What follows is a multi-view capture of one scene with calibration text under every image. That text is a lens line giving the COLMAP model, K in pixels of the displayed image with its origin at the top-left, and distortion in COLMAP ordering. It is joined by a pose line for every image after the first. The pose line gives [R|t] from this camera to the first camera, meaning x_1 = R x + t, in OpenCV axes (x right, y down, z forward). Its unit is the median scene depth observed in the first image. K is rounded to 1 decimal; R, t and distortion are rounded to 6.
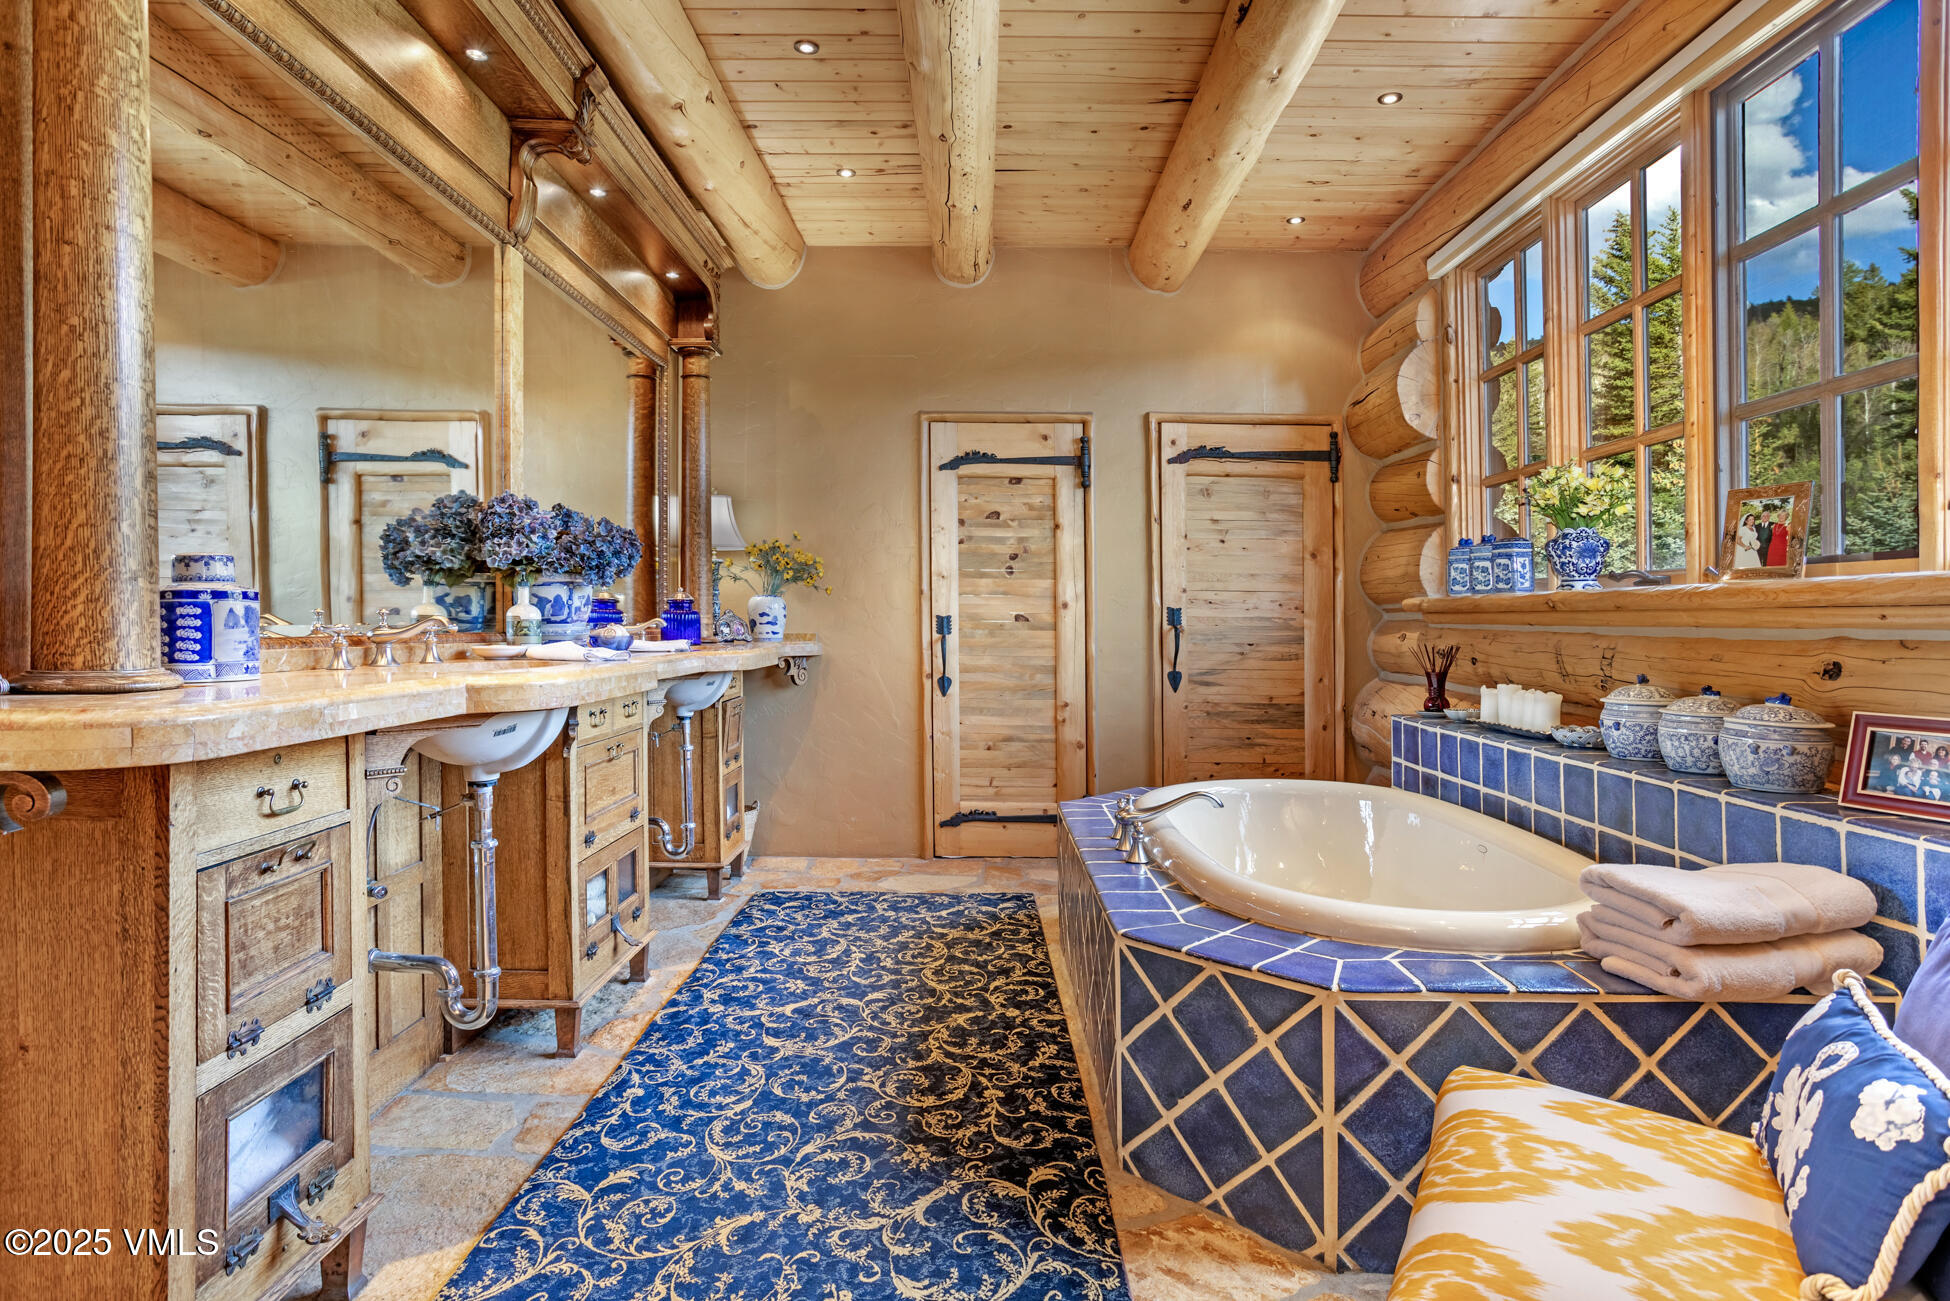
lens RADIAL K [[1056.4, 0, 957.6], [0, 1056.4, 612.1], [0, 0, 1]] dist [-0.045478, 0.012525]
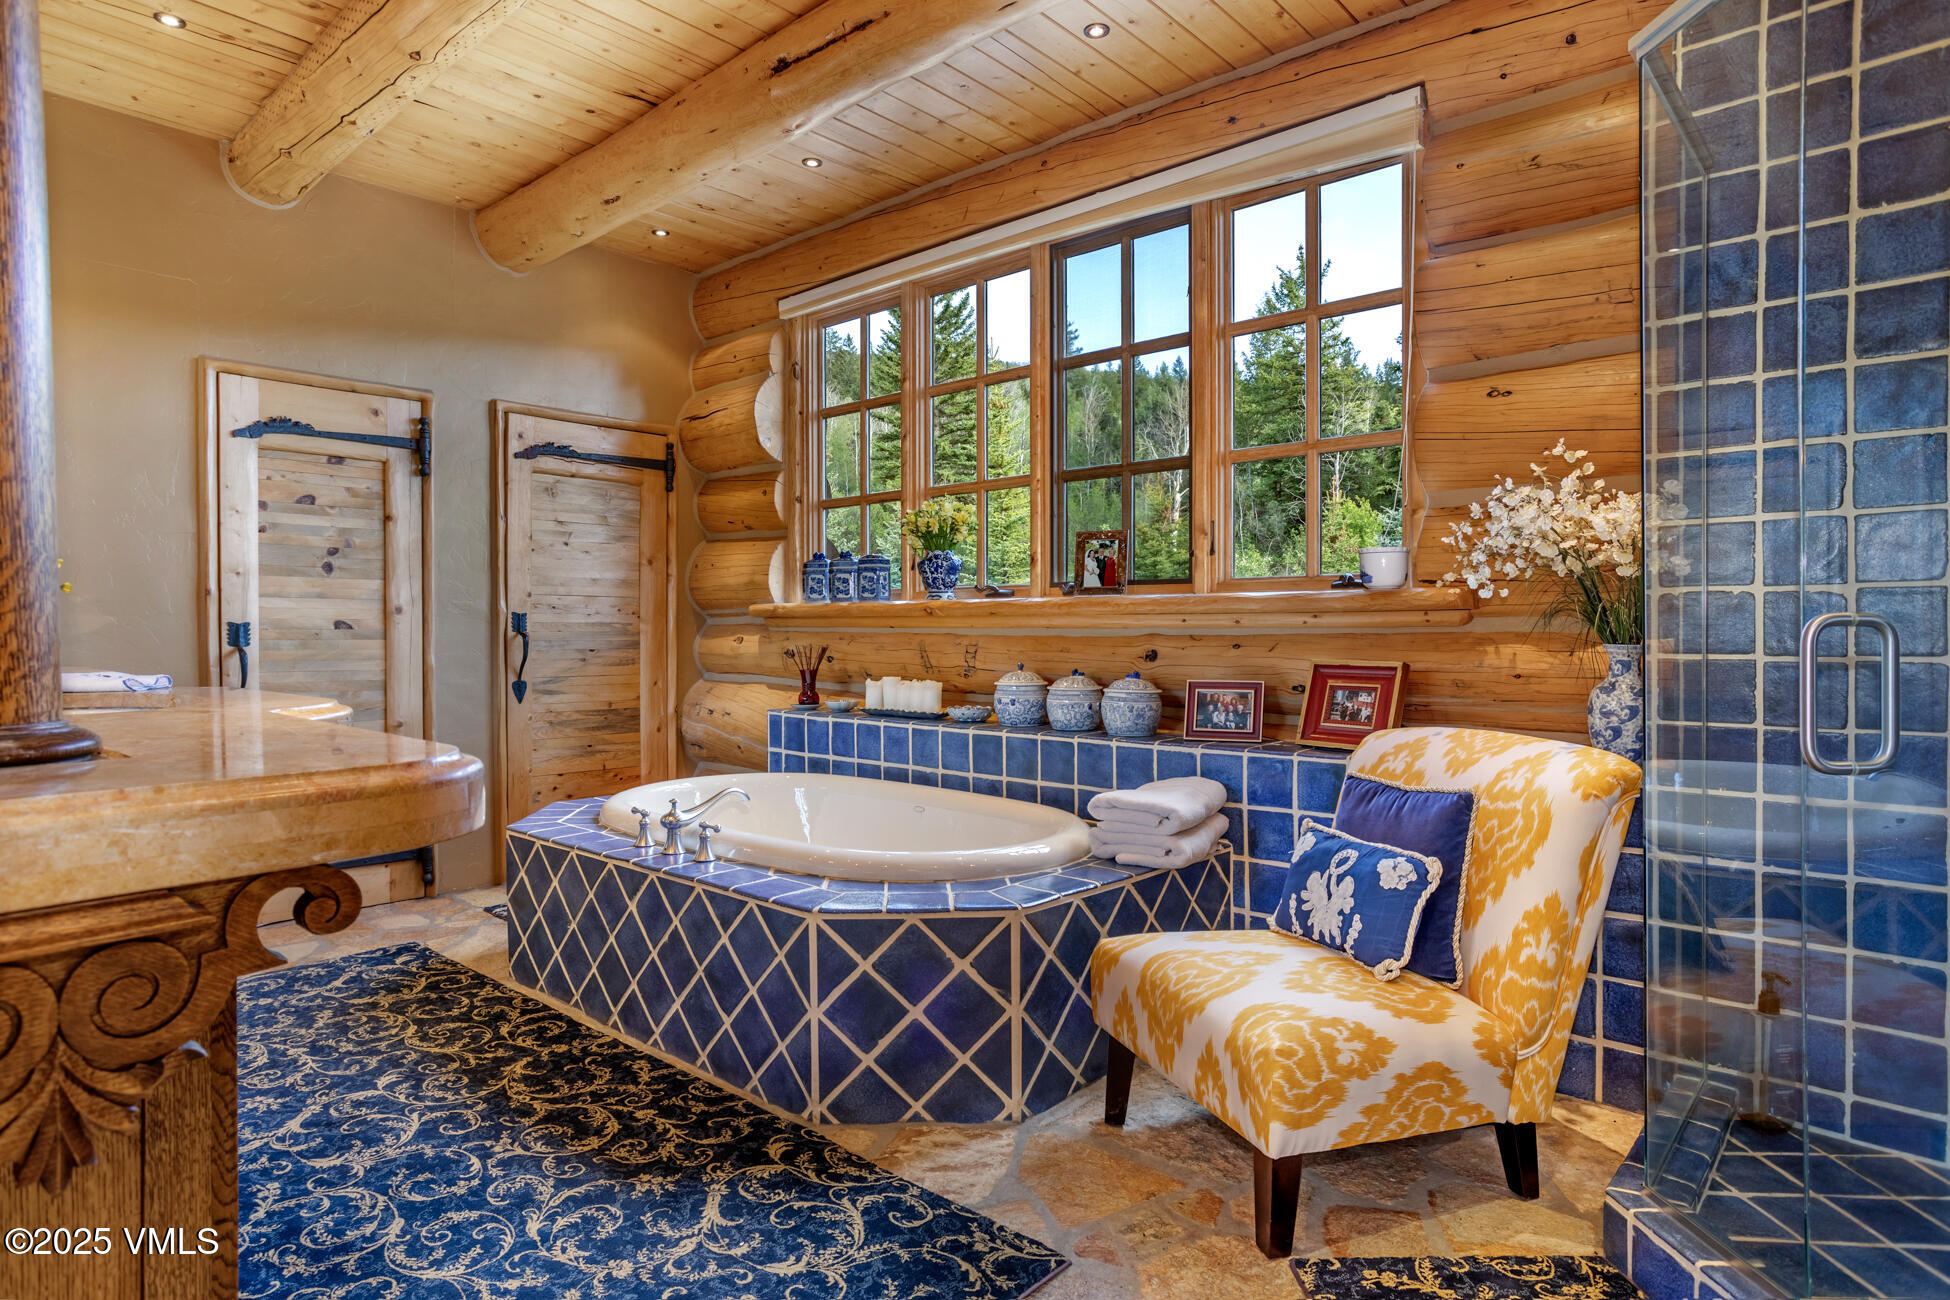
lens RADIAL K [[1127.2, 0, 964.9], [0, 1127.2, 639.2], [0, 0, 1]] dist [-0.038427, 0.019048]
pose [[0.652633, -0.016981, 0.757484, -0.425874], [0.000924, 0.999766, 0.021617, -0.002757], [-0.757673, -0.013408, 0.652496, 0.078676]]
